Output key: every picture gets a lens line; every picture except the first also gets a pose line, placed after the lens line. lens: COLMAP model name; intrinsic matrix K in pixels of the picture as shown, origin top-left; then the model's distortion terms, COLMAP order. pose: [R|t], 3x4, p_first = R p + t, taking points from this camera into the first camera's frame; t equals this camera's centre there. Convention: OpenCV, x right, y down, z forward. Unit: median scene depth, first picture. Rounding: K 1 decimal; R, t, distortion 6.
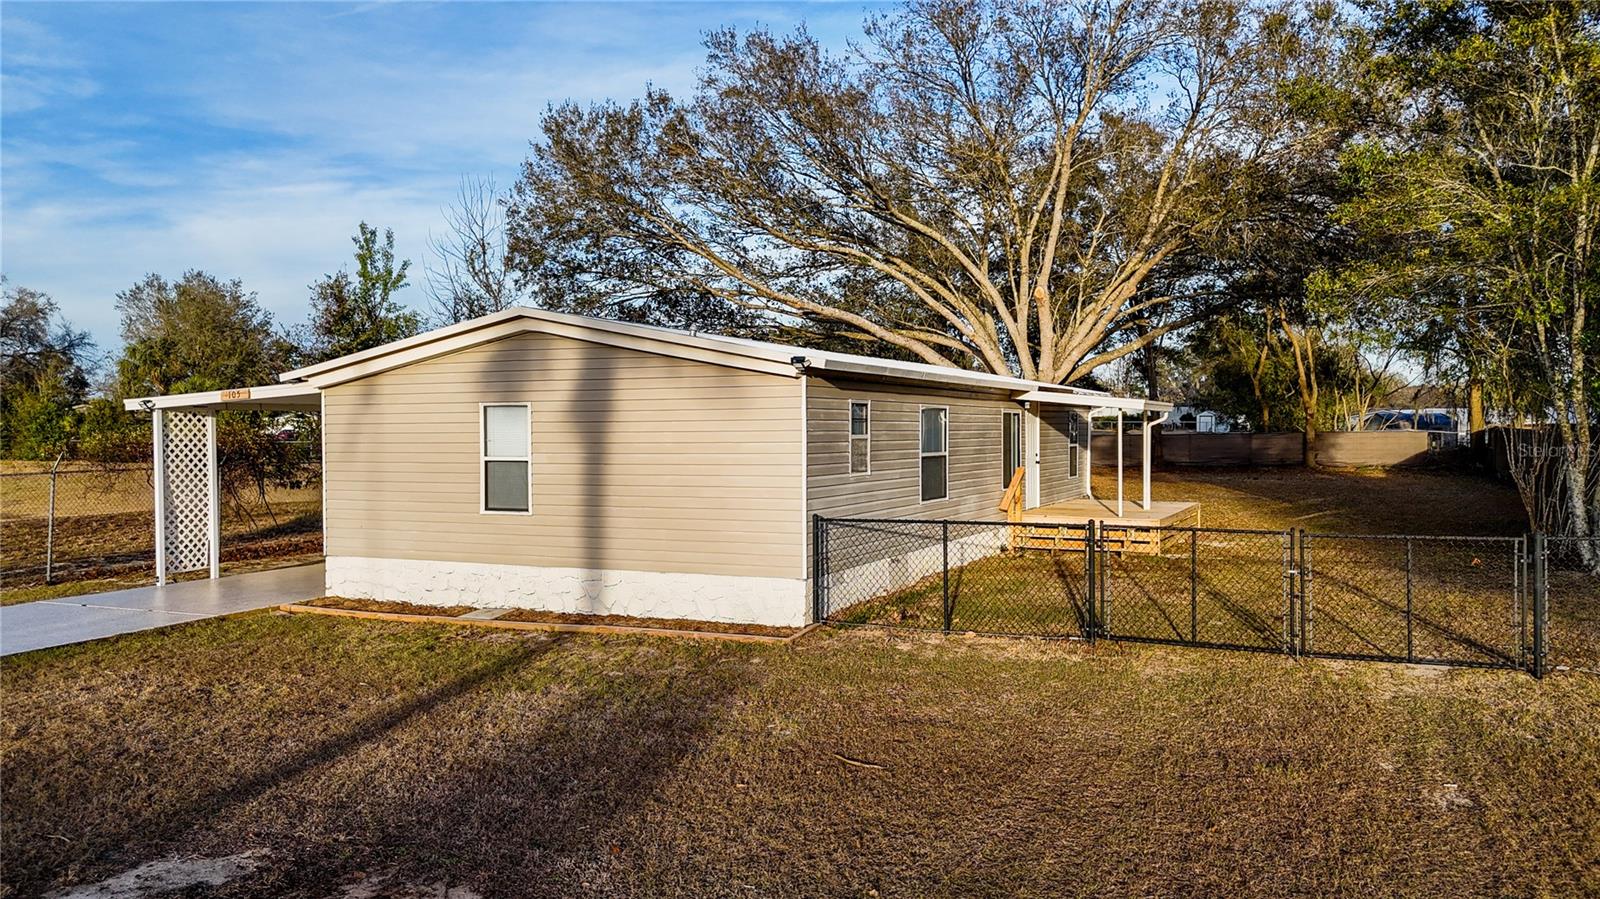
lens RADIAL K [[1188.4, 0, 772.4], [0, 1188.4, 441.6], [0, 0, 1]] dist [0.075701, -0.066088]
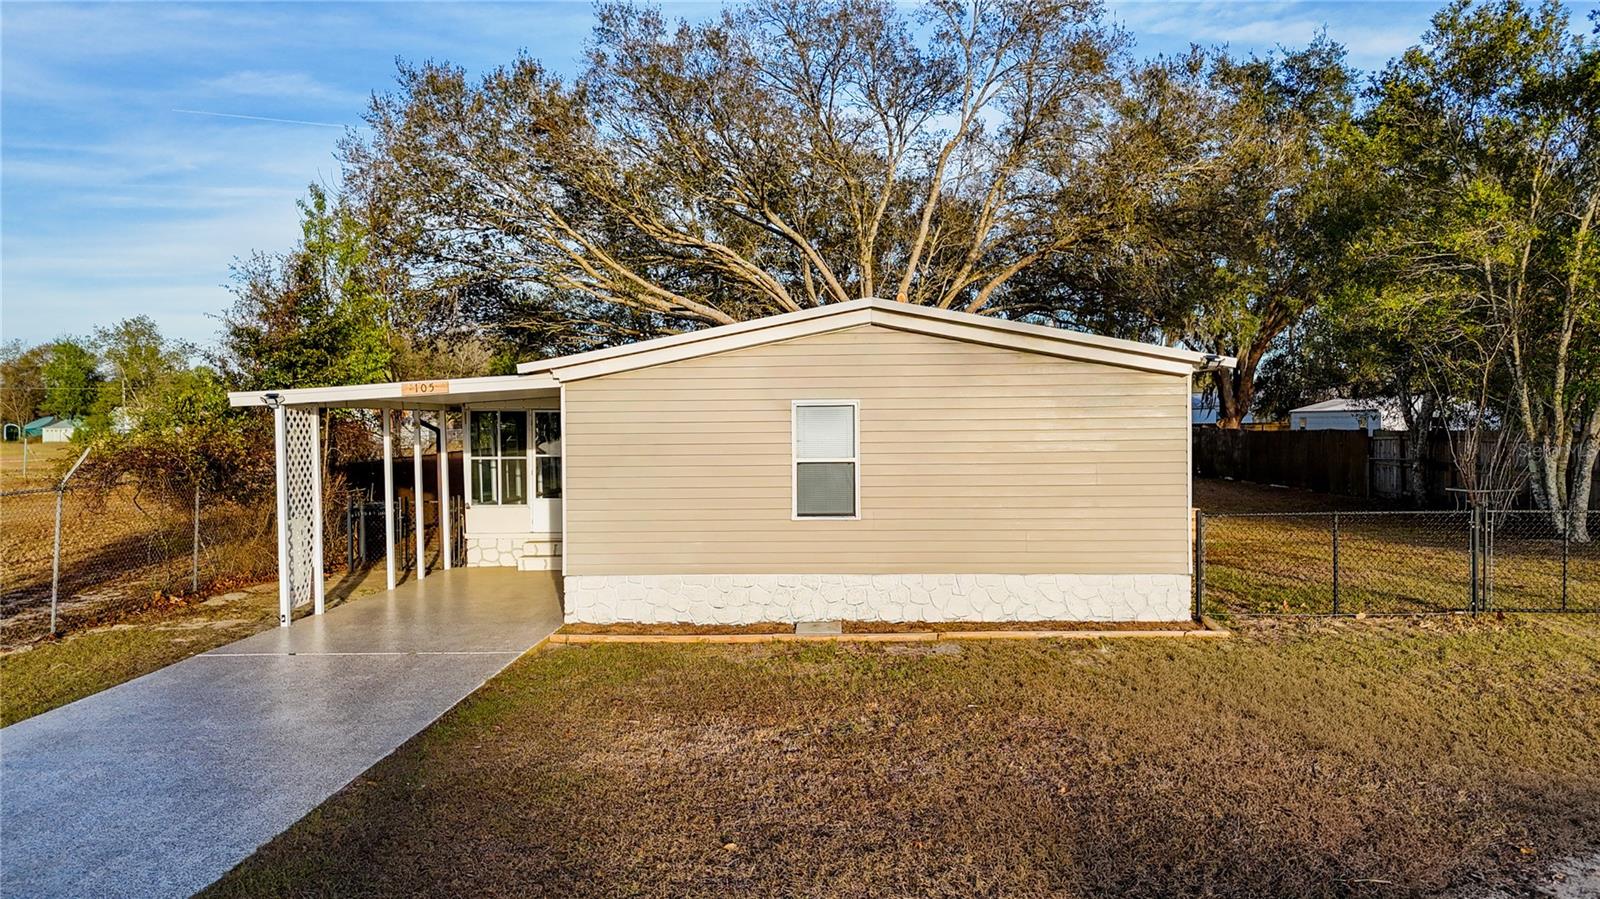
lens RADIAL K [[1188.4, 0, 806.0], [0, 1188.4, 451.0], [0, 0, 1]] dist [0.075701, -0.066088]
pose [[0.914761, -0.009903, 0.403875, -0.547891], [0.007034, 0.999938, 0.008586, -0.000847], [-0.403935, -0.005013, 0.914774, 0.143709]]
